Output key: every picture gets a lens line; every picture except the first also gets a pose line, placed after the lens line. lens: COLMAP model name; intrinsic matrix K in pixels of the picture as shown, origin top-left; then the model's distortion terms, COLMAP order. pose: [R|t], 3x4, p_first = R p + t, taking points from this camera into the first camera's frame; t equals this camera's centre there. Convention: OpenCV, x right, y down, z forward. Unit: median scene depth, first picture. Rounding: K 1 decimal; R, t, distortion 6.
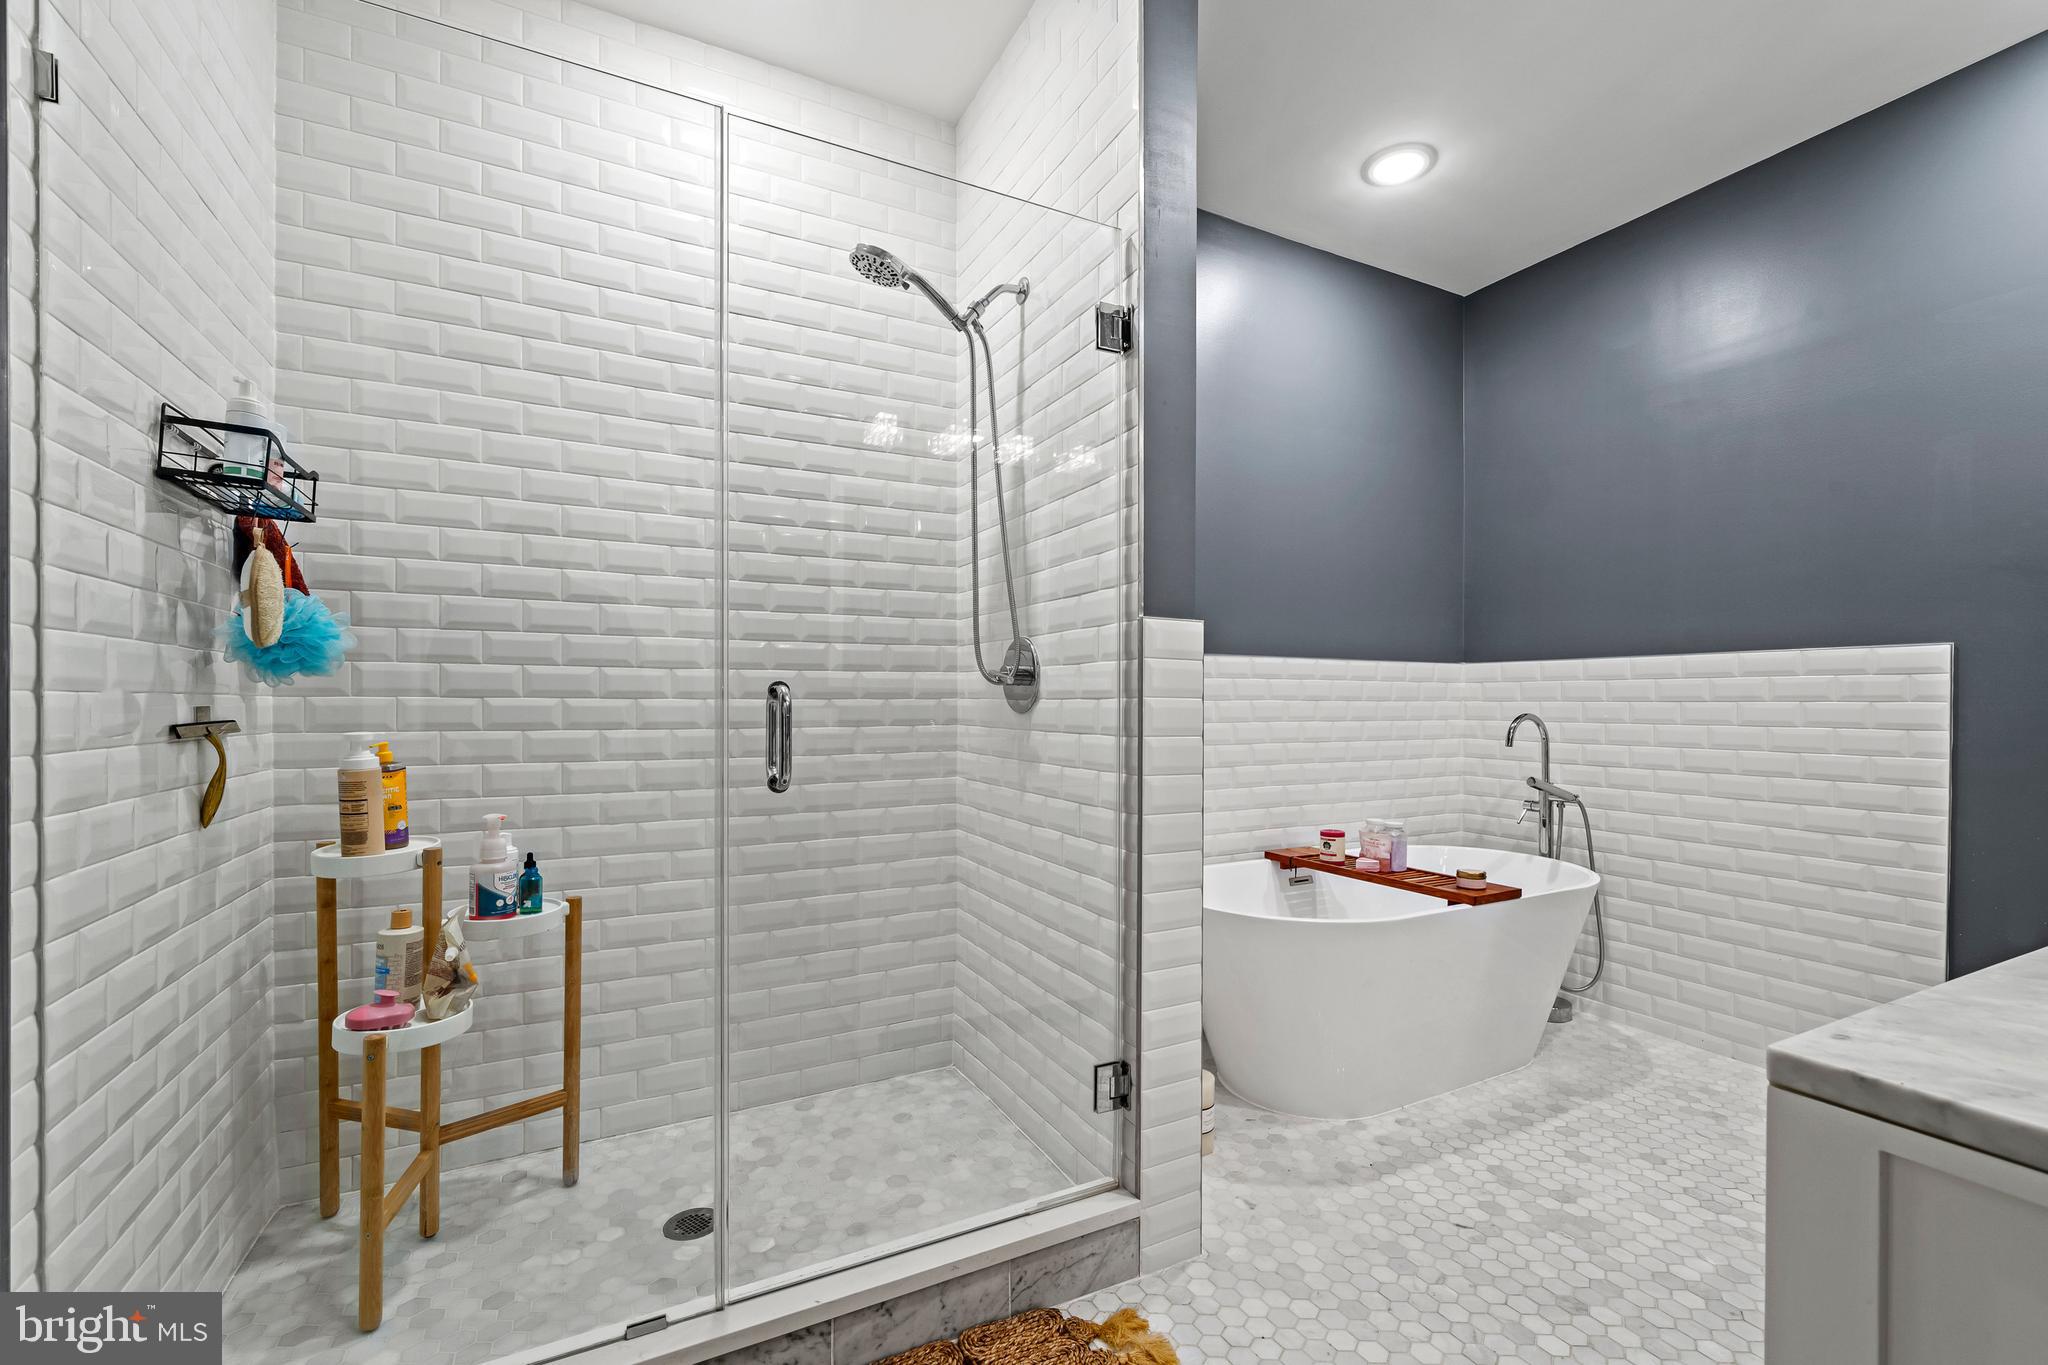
lens RADIAL K [[859.8, 0, 1024.1], [0, 859.8, 698.6], [0, 0, 1]] dist [0.001782, 0.000092]
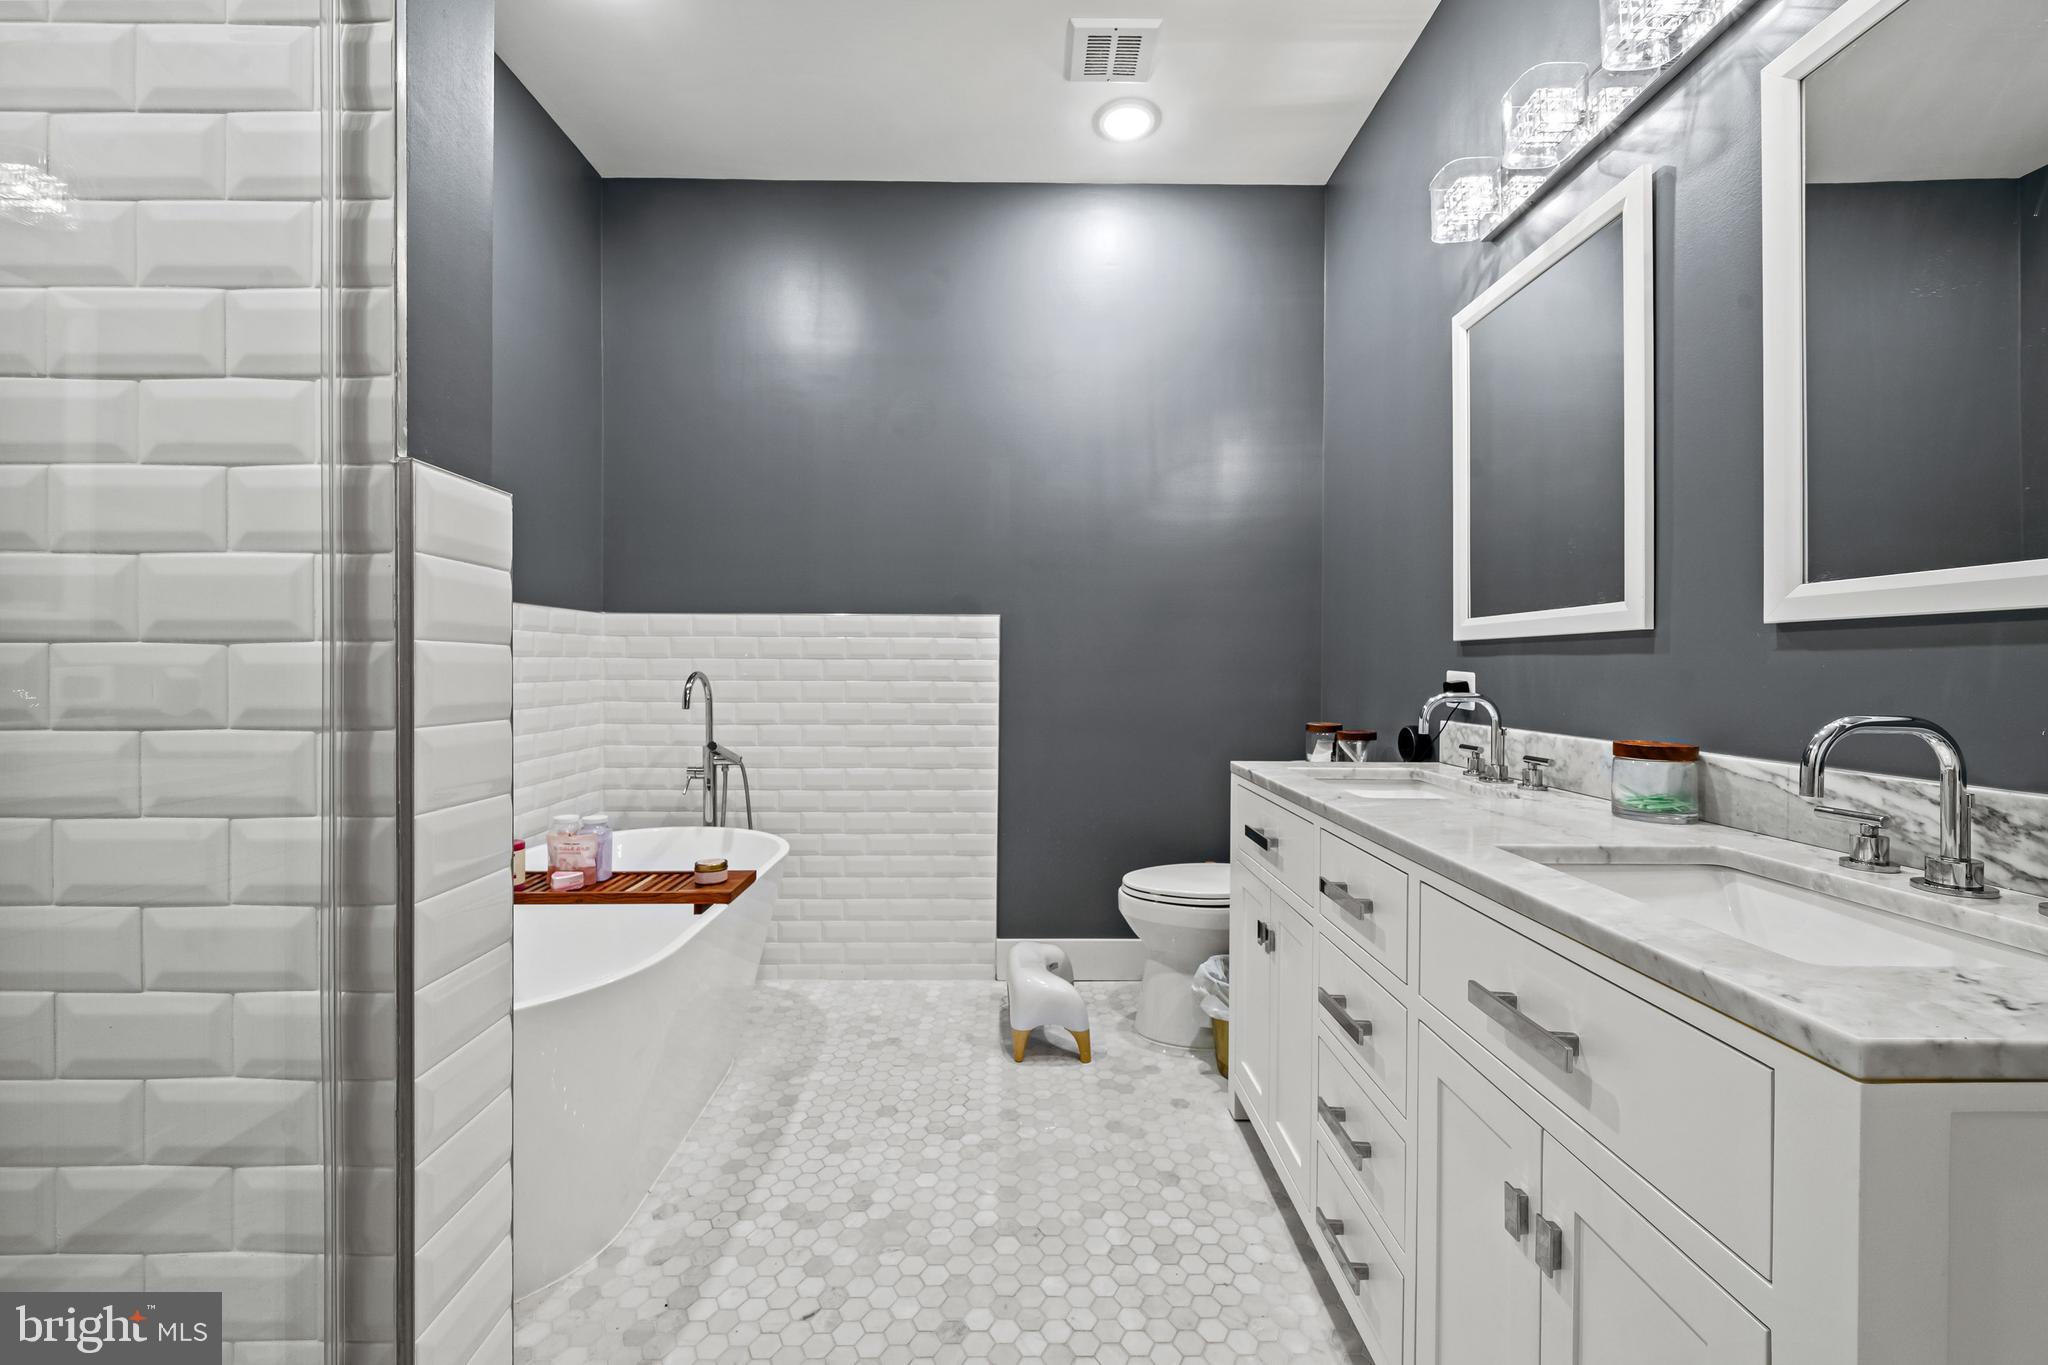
lens RADIAL K [[859.8, 0, 1021.9], [0, 859.8, 669.5], [0, 0, 1]] dist [0.001782, 0.000092]
pose [[0.452576, -0.006416, 0.891703, -0.083663], [-0.006204, 0.999927, 0.010344, 0.005146], [-0.891704, -0.010214, 0.452503, 0.366422]]
